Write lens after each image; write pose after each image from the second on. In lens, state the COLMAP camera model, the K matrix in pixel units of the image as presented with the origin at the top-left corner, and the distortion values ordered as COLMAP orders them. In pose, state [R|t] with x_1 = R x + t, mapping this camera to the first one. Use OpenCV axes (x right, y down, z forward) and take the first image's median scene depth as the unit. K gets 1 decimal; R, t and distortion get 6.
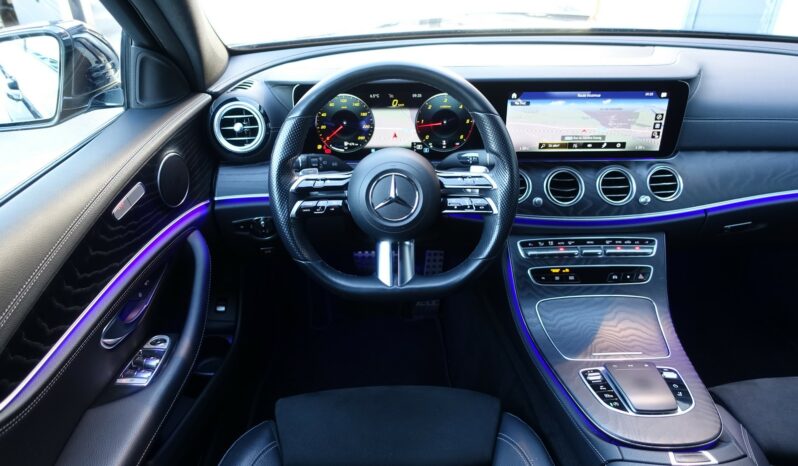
lens RADIAL K [[543.9, 0, 399.0], [0, 543.9, 233.0], [0, 0, 1]] dist [-0.005107, -0.000603]
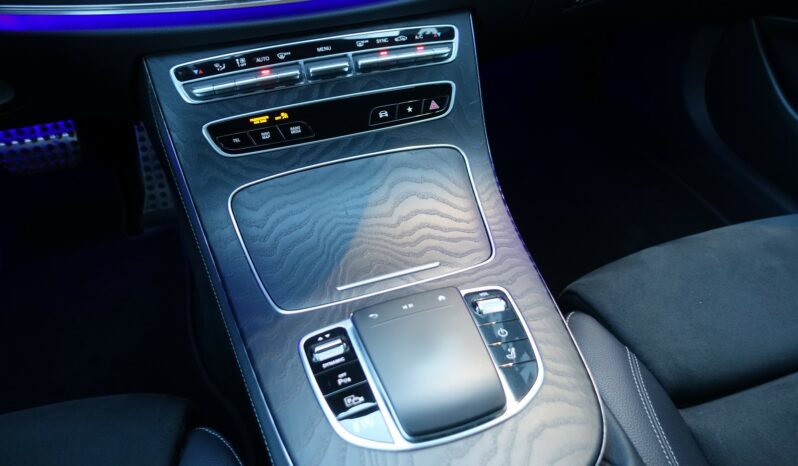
lens RADIAL K [[543.9, 0, 399.0], [0, 543.9, 233.0], [0, 0, 1]] dist [-0.005107, -0.000603]
pose [[0.961125, -0.200573, 0.189759, 0.297987], [0.149212, 0.955557, 0.254258, 0.061580], [-0.232323, -0.216060, 0.948338, 0.507007]]
